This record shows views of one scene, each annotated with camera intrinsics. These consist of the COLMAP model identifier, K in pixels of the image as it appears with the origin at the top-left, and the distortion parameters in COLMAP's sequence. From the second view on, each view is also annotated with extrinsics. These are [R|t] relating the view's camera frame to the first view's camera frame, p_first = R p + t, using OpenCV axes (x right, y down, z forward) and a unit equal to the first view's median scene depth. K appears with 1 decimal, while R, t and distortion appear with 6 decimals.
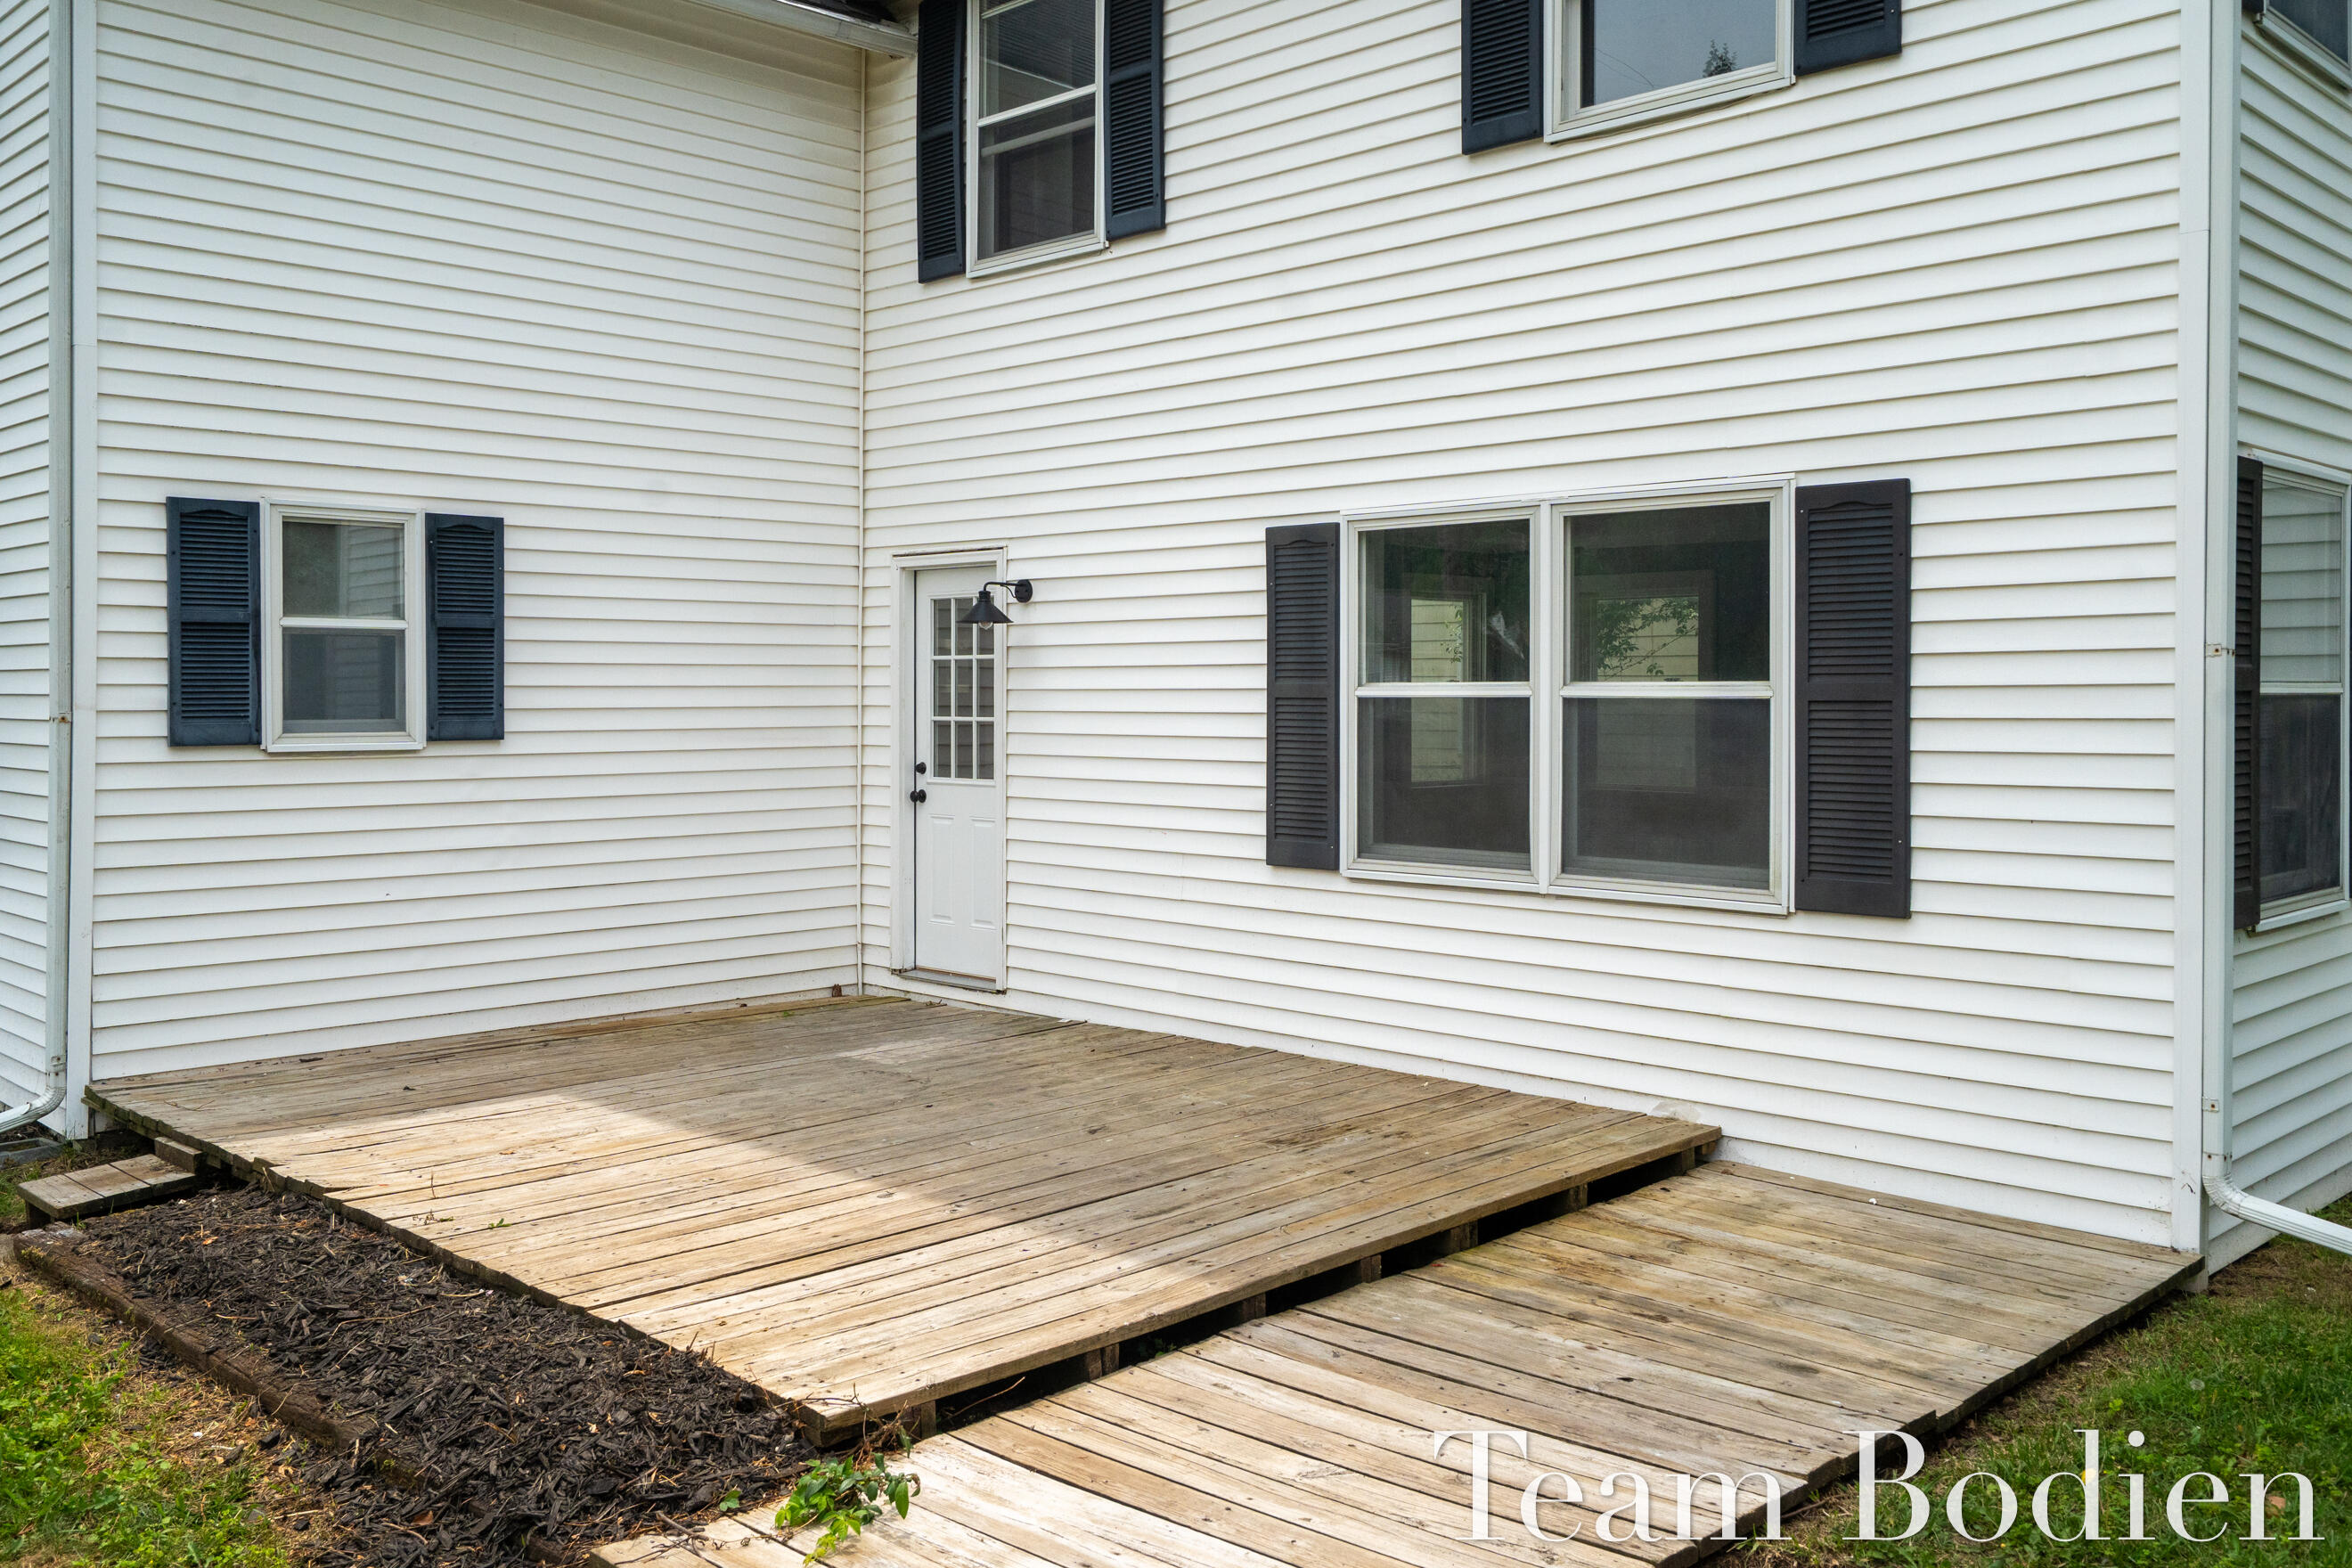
lens RADIAL K [[1981.6, 0, 1193.8], [0, 1981.6, 699.4], [0, 0, 1]] dist [0.006373, 0.000432]
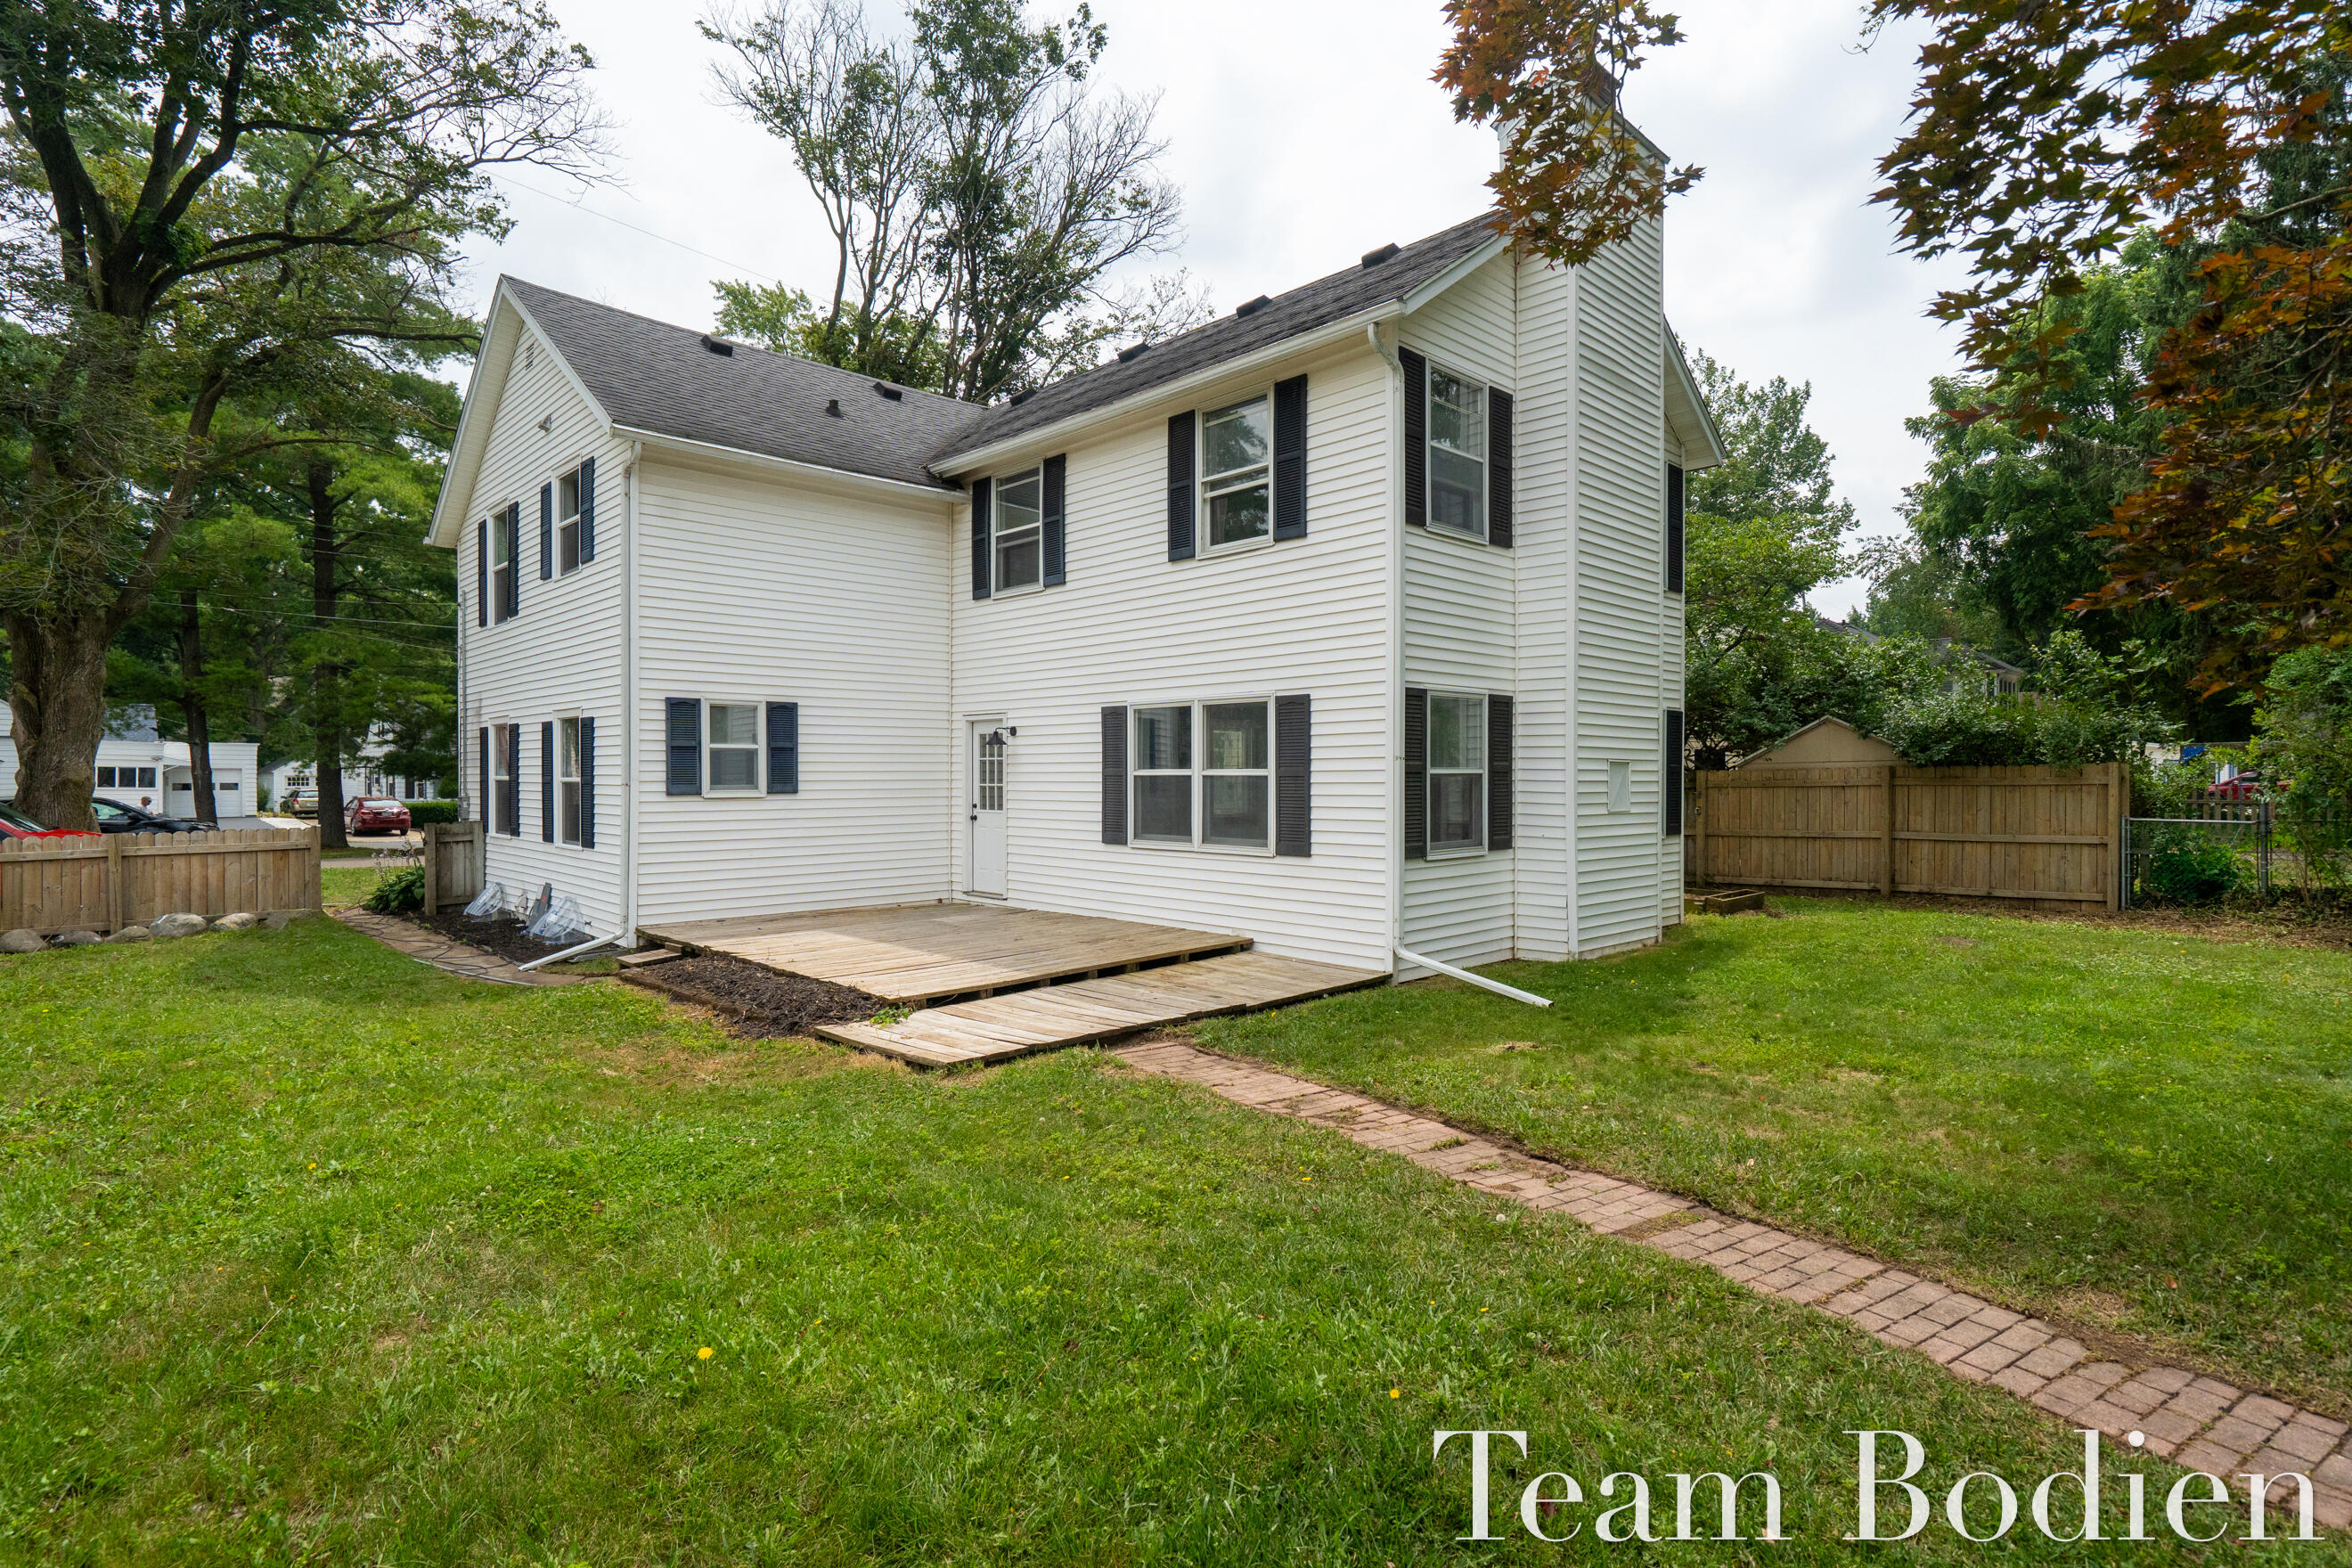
lens RADIAL K [[1135.1, 0, 1176.0], [0, 1135.1, 784.0], [0, 0, 1]] dist [-0.001190, 0.000082]
pose [[0.999692, -0.000899, -0.024803, 0.167243], [0.001029, 0.999986, 0.005231, 0.002378], [0.024798, -0.005254, 0.999679, -0.423751]]
